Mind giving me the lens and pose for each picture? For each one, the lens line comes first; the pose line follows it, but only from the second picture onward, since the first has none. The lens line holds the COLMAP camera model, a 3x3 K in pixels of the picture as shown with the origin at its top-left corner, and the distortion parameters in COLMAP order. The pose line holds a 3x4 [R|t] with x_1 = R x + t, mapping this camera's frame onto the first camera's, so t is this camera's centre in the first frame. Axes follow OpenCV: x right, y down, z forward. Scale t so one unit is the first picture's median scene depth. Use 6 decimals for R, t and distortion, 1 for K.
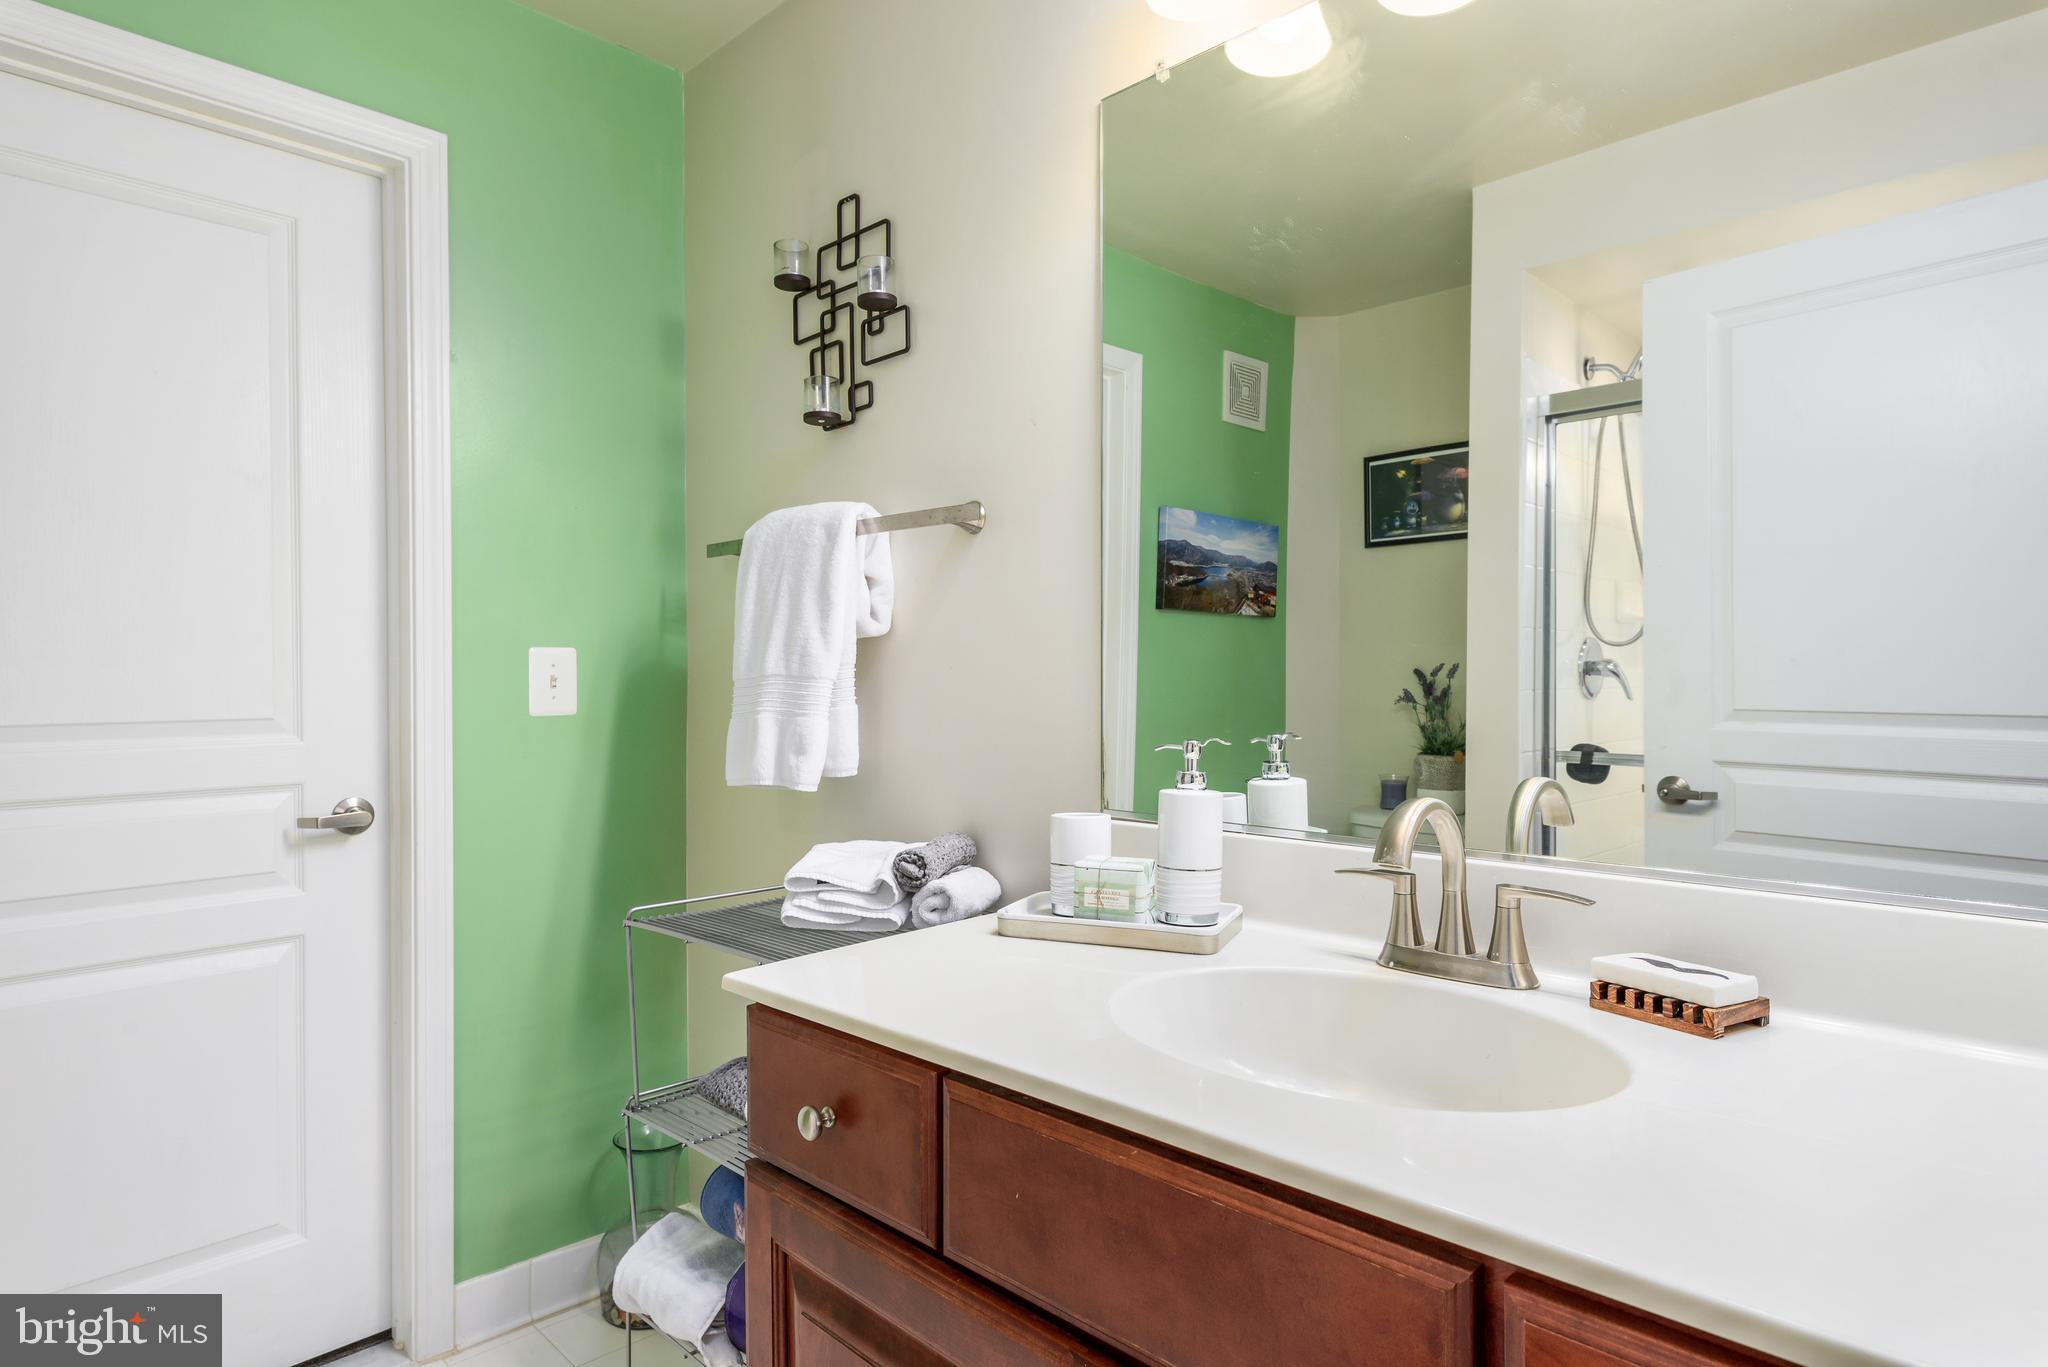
lens RADIAL K [[1085.5, 0, 1016.3], [0, 1085.5, 674.1], [0, 0, 1]] dist [0.001290, -0.003910]
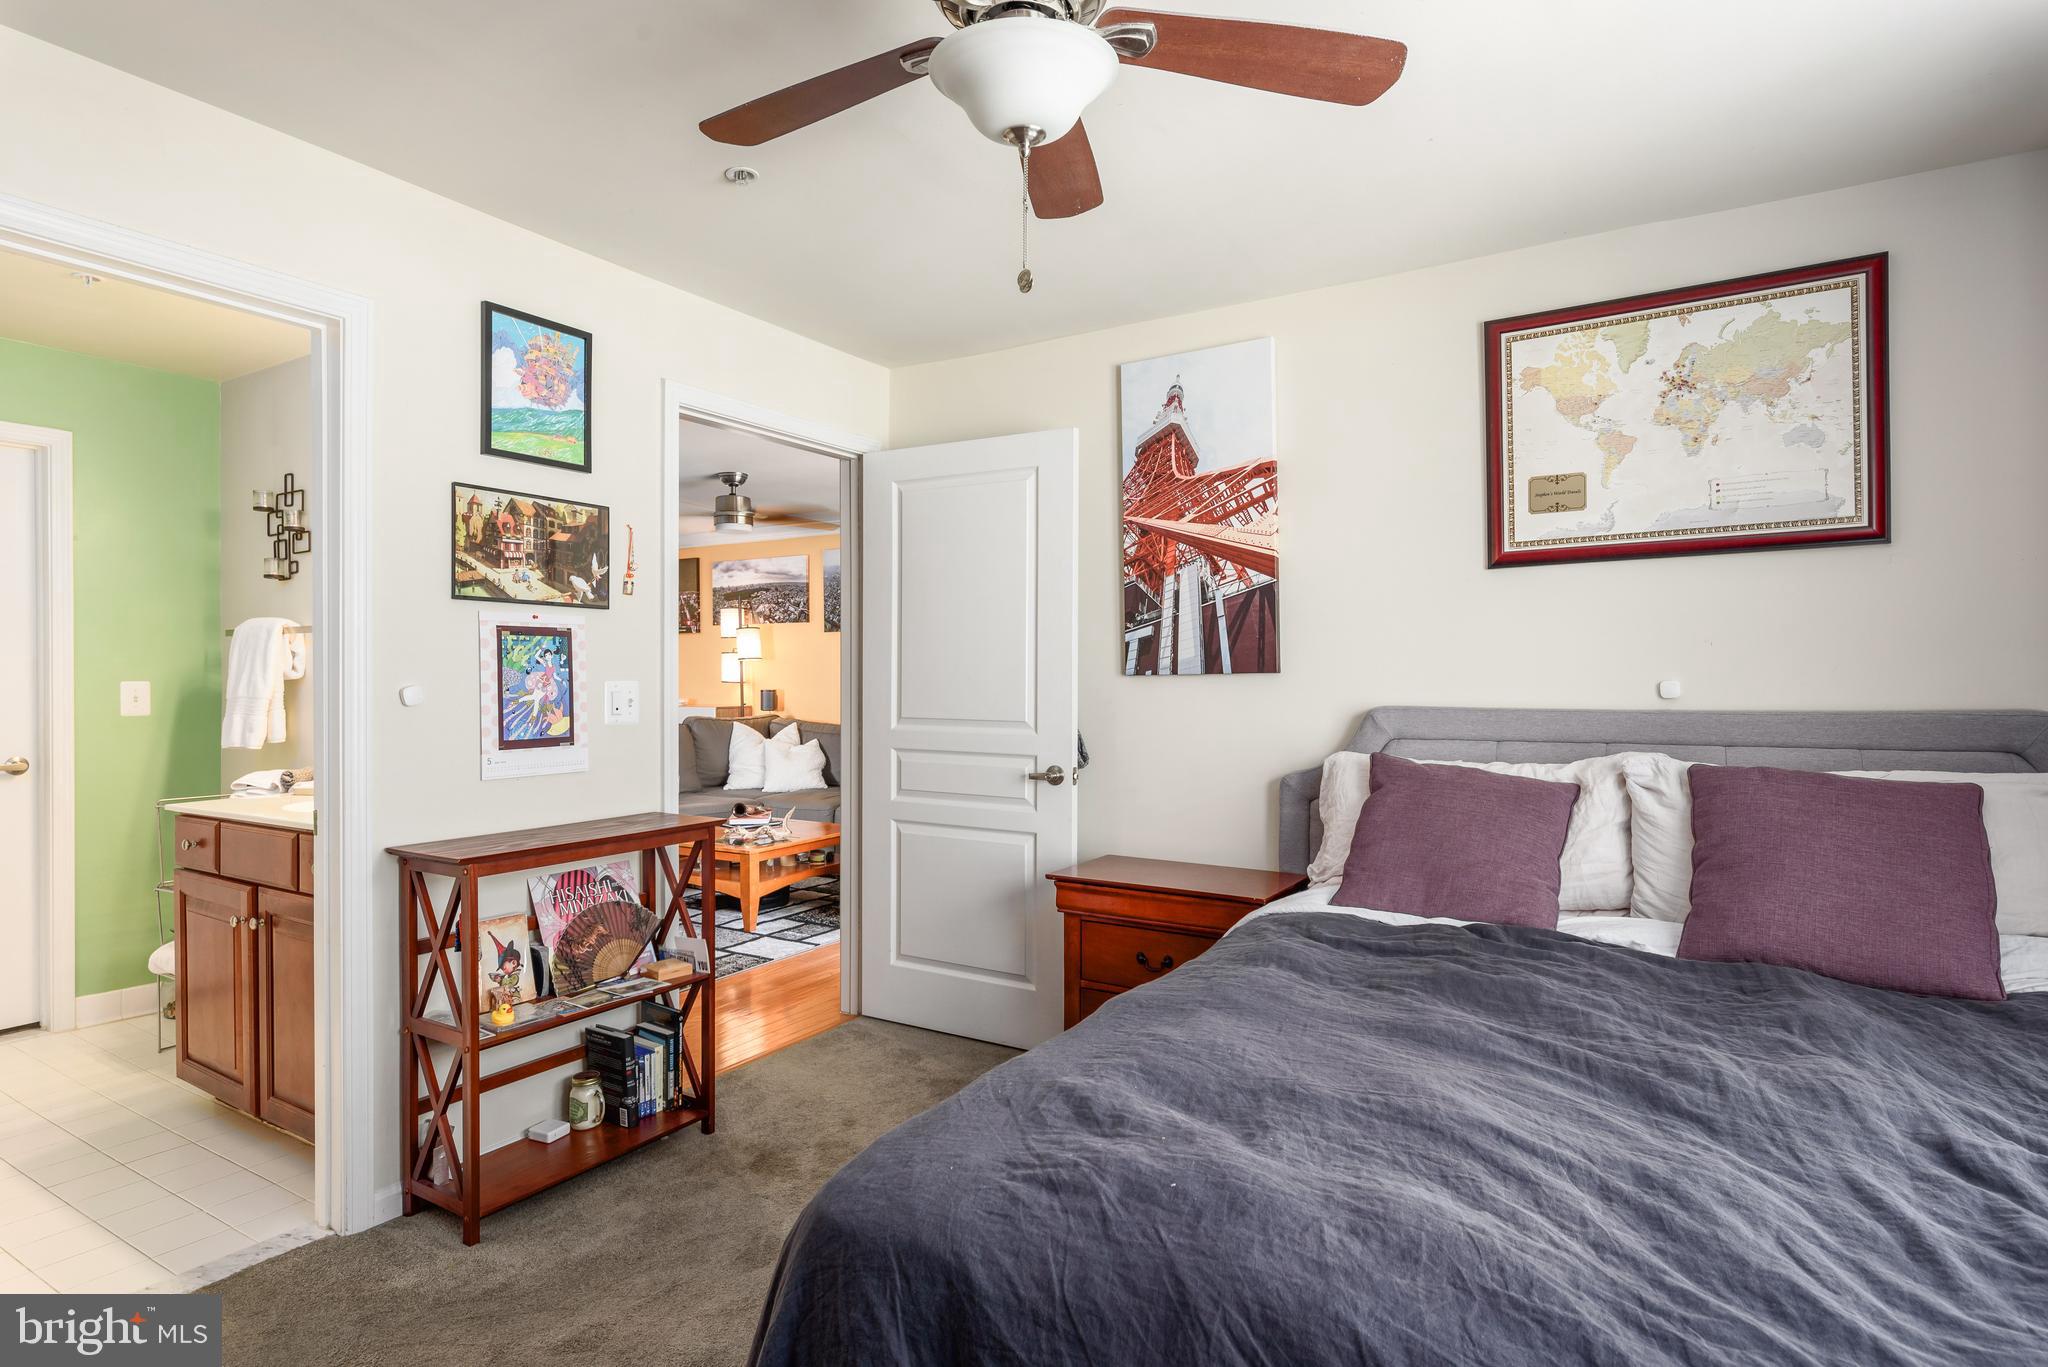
lens RADIAL K [[1085.5, 0, 1036.7], [0, 1085.5, 689.4], [0, 0, 1]] dist [0.001290, -0.003910]
pose [[0.977647, 0.007237, 0.210130, 0.839309], [-0.008762, 0.999942, 0.006327, -0.039948], [-0.210072, -0.008027, 0.977653, -1.403191]]
